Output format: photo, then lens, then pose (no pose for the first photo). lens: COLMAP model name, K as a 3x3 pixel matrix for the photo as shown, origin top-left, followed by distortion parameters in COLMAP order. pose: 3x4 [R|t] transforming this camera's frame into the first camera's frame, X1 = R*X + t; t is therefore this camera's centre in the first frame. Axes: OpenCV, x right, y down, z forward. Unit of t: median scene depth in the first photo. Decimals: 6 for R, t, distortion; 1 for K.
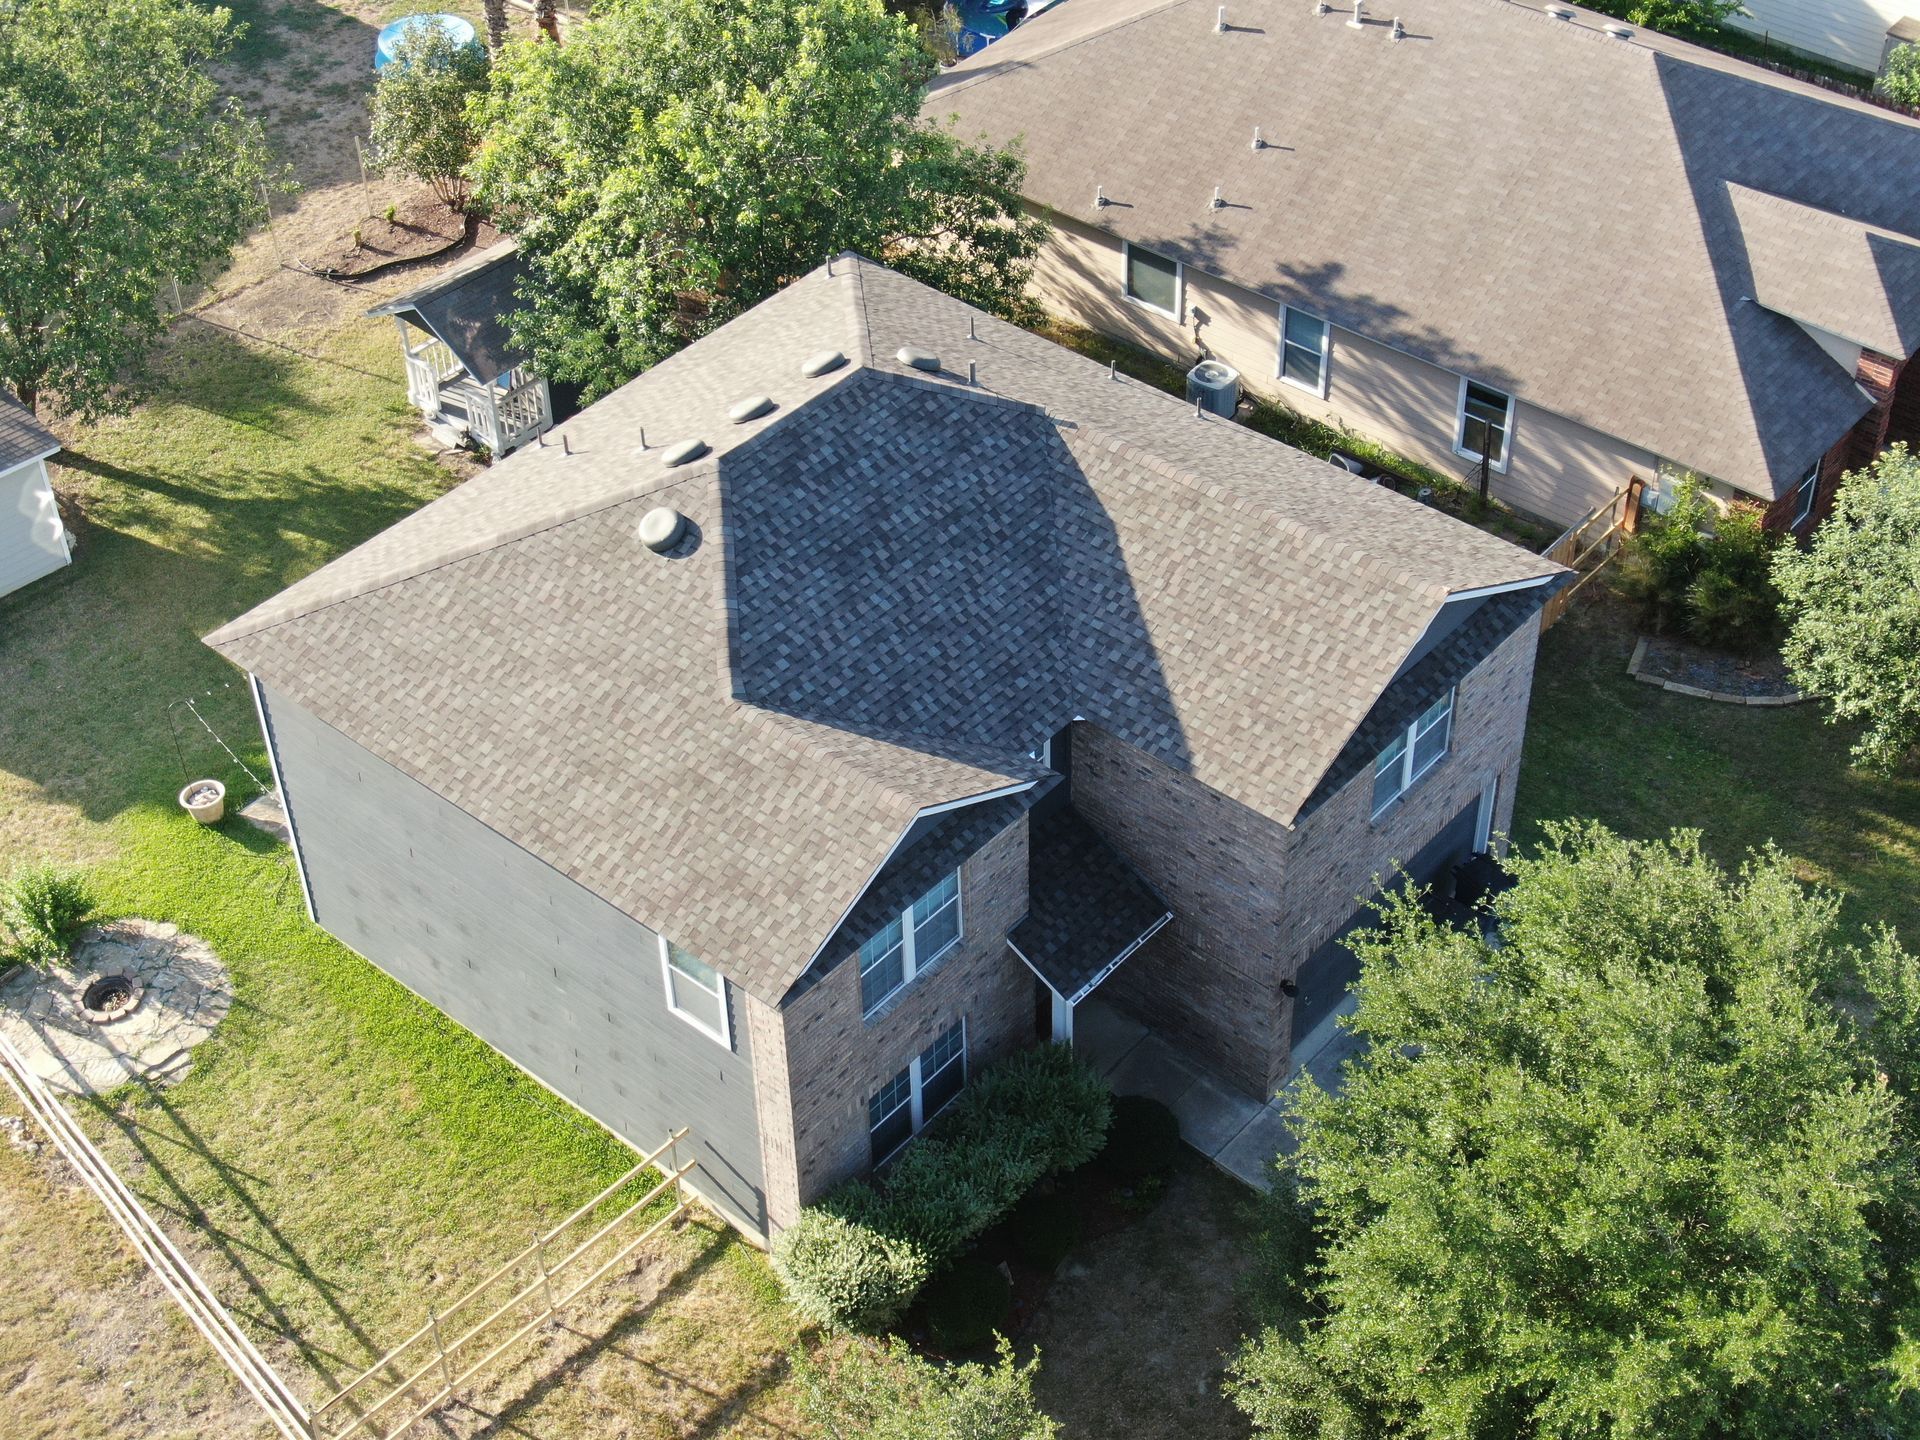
lens RADIAL K [[2788.7, 0, 960.0], [0, 2788.7, 720.0], [0, 0, 1]] dist [0.417445, -1.927475]
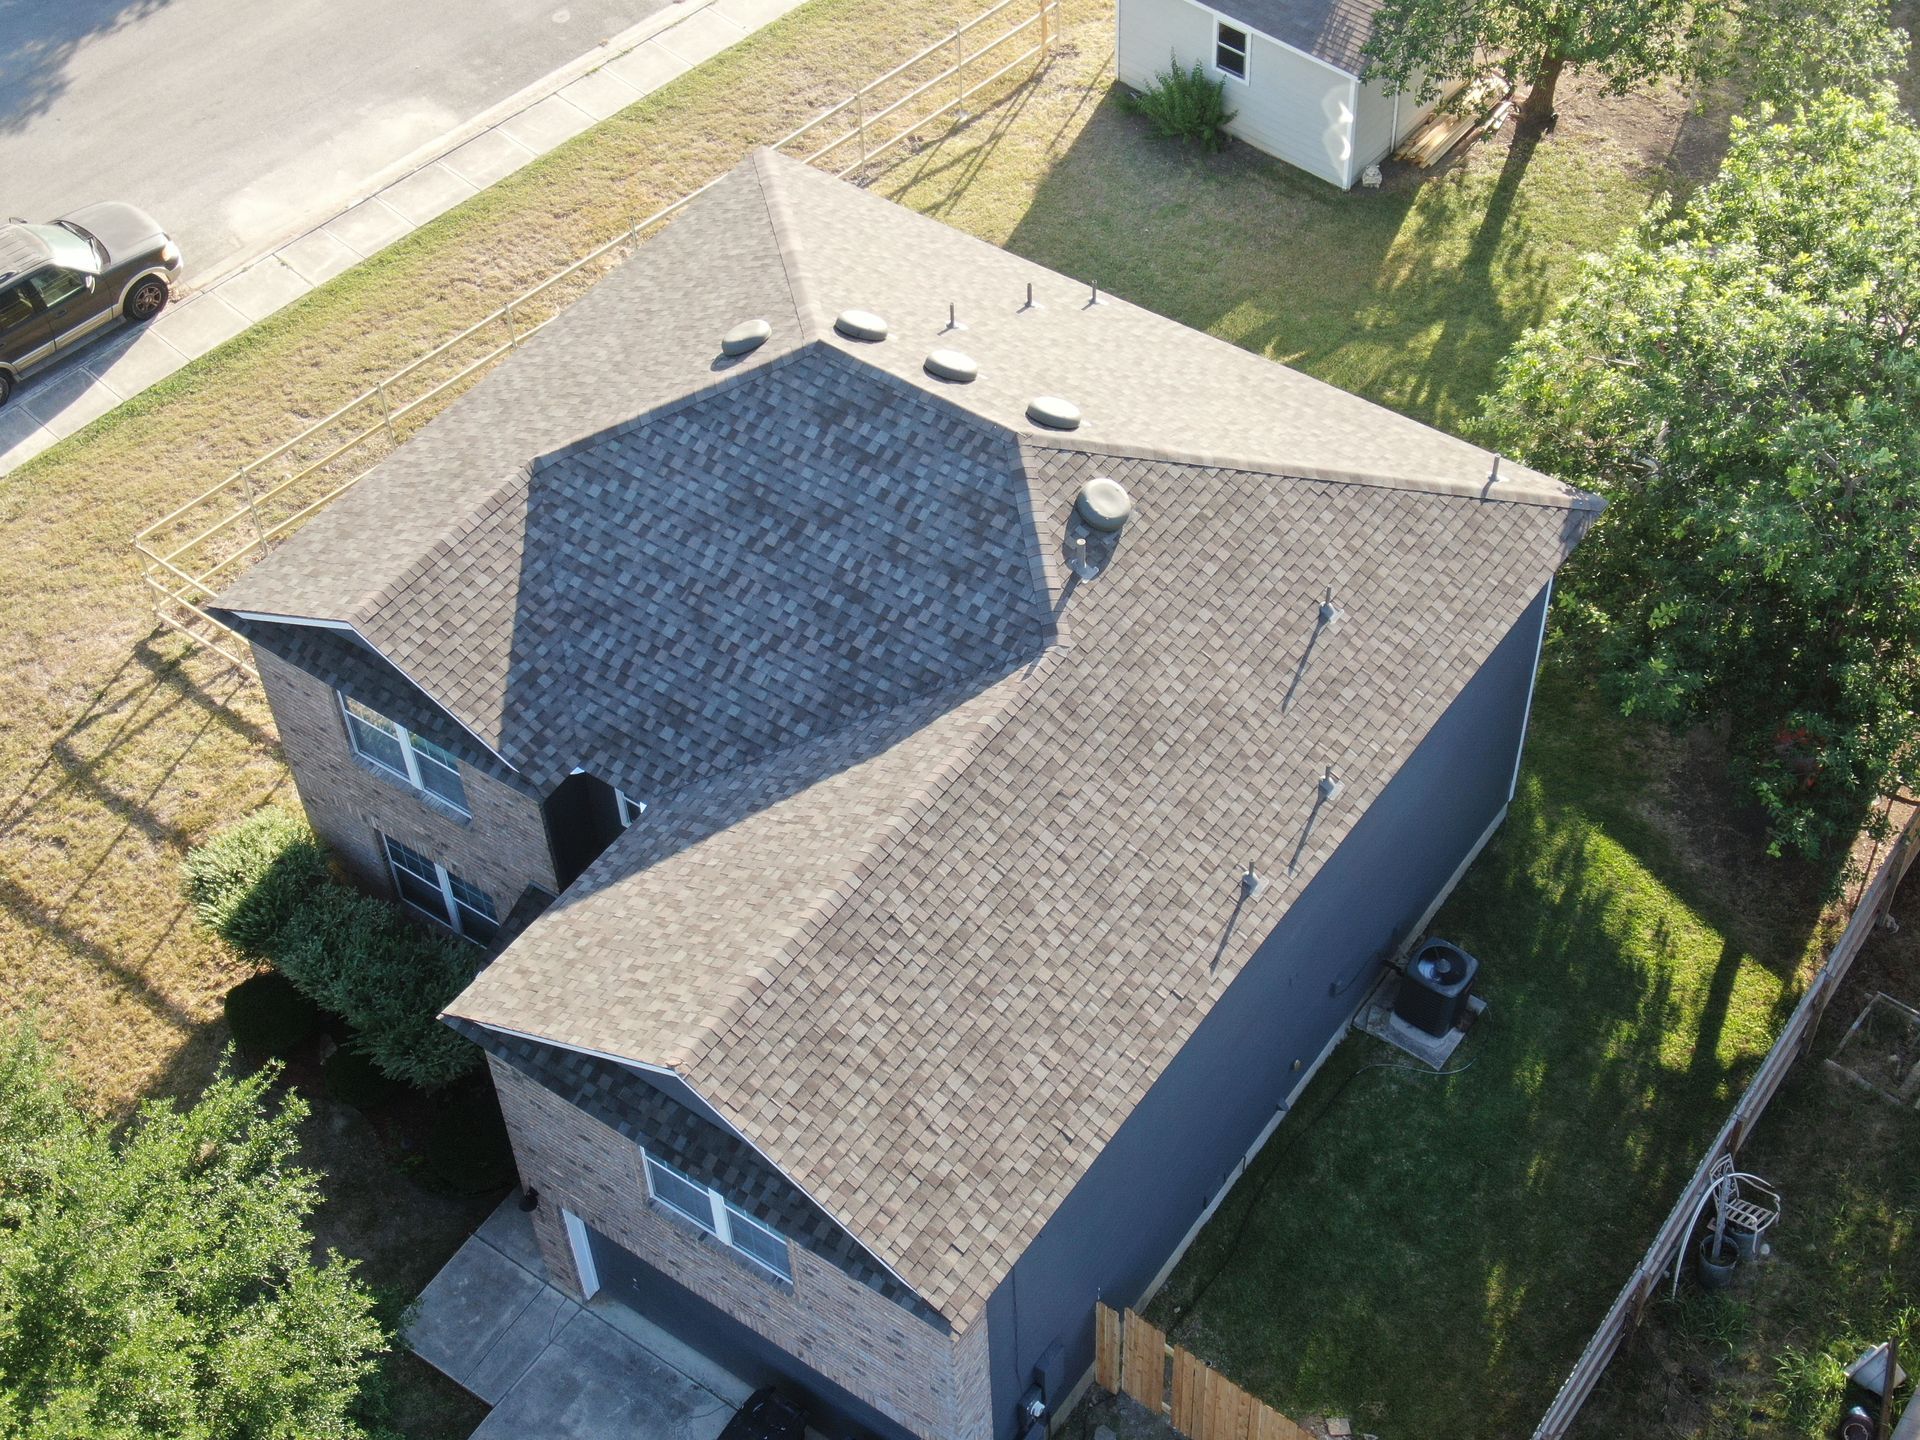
lens RADIAL K [[2788.7, 0, 960.0], [0, 2788.7, 720.0], [0, 0, 1]] dist [0.417445, -1.927475]
pose [[0.099001, 0.761537, -0.640515, 0.567063], [-0.630359, 0.546051, 0.551793, -0.535353], [0.769965, 0.349126, 0.534101, 0.590599]]
